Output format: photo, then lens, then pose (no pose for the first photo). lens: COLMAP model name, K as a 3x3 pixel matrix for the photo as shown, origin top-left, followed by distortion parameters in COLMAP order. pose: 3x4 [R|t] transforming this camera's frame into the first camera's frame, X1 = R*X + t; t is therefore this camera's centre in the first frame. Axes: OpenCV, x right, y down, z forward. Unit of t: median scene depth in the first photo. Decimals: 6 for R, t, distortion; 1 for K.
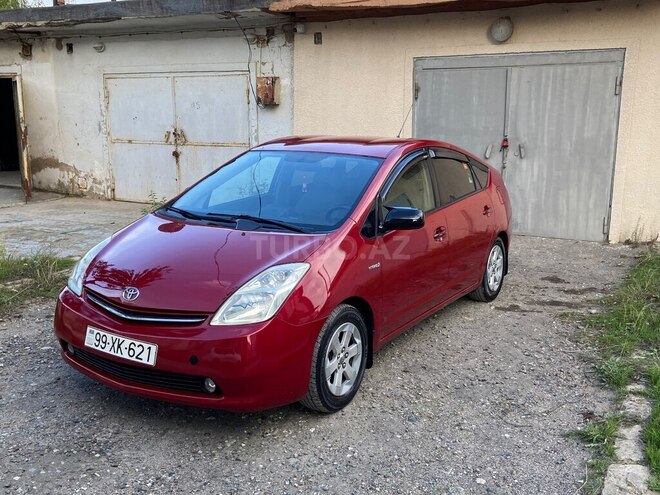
lens RADIAL K [[677.6, 0, 332.8], [0, 677.6, 238.8], [0, 0, 1]] dist [0.114731, -0.135156]
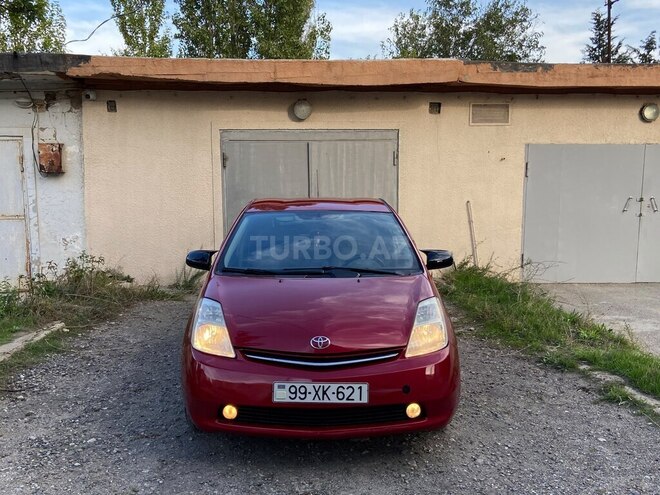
lens RADIAL K [[667.0, 0, 333.0], [0, 667.0, 249.1], [0, 0, 1]] dist [0.084001, -0.029030]
pose [[0.840962, -0.064121, 0.537282, -0.344767], [0.110845, 0.992311, -0.055070, -0.001467], [-0.529619, 0.105867, 0.841603, 0.044766]]
